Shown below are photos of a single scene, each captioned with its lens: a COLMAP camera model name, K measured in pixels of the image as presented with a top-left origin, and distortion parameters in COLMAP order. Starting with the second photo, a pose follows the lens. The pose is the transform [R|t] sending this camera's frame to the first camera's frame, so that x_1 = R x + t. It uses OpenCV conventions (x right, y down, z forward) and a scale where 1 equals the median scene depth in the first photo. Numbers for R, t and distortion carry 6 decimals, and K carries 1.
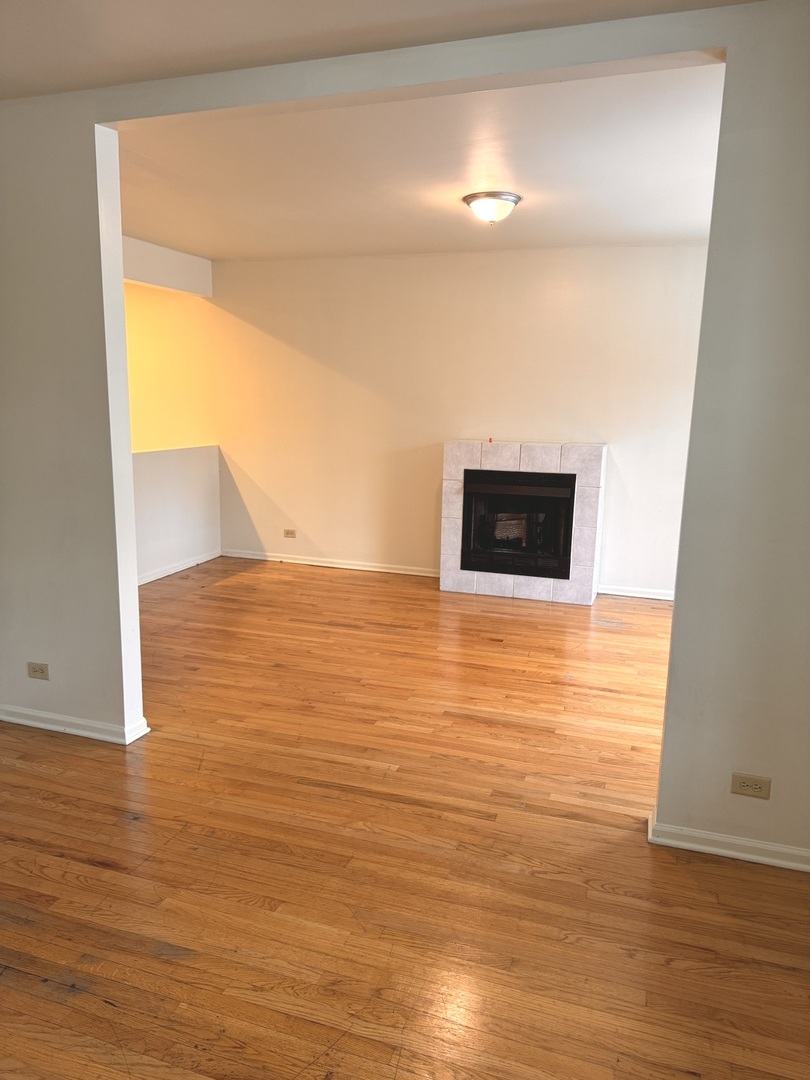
lens RADIAL K [[762.7, 0, 401.9], [0, 762.7, 542.1], [0, 0, 1]] dist [0.063294, -0.084247]
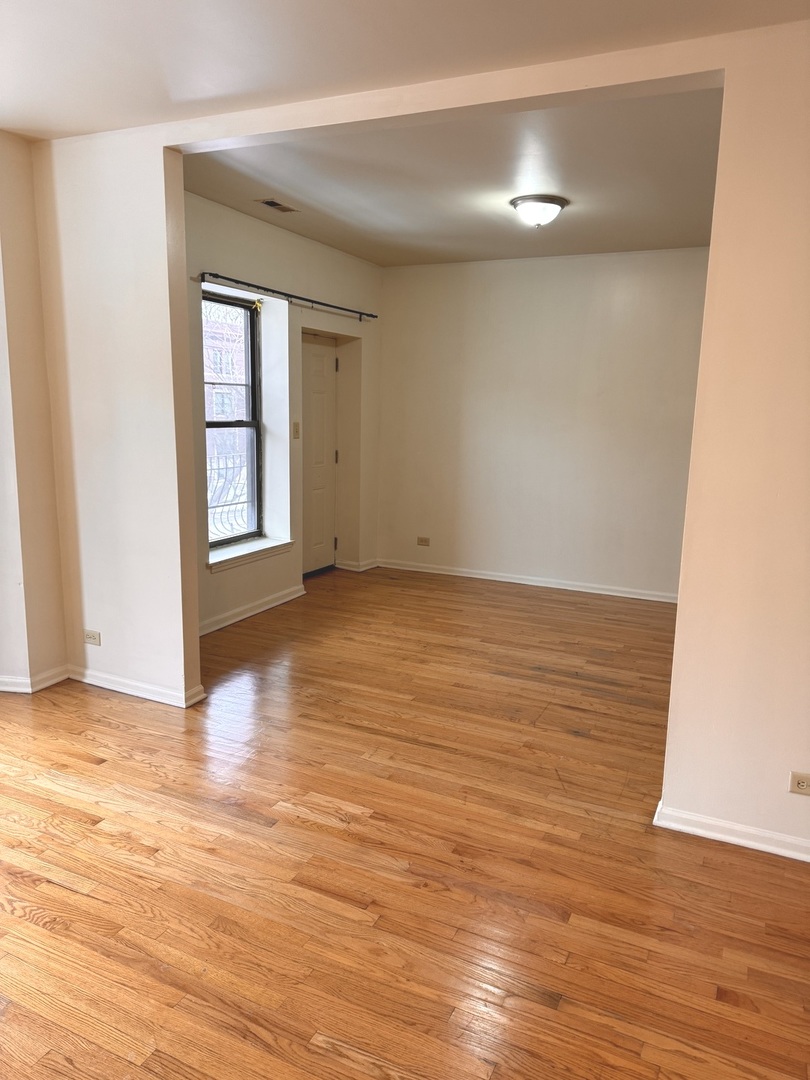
lens RADIAL K [[748.3, 0, 404.9], [0, 748.3, 544.5], [0, 0, 1]] dist [0.085471, -0.127377]
pose [[-0.992924, -0.069211, 0.096501, -0.110762], [-0.029432, 0.930677, 0.364655, -0.268417], [-0.115050, 0.359234, -0.926129, 1.447643]]
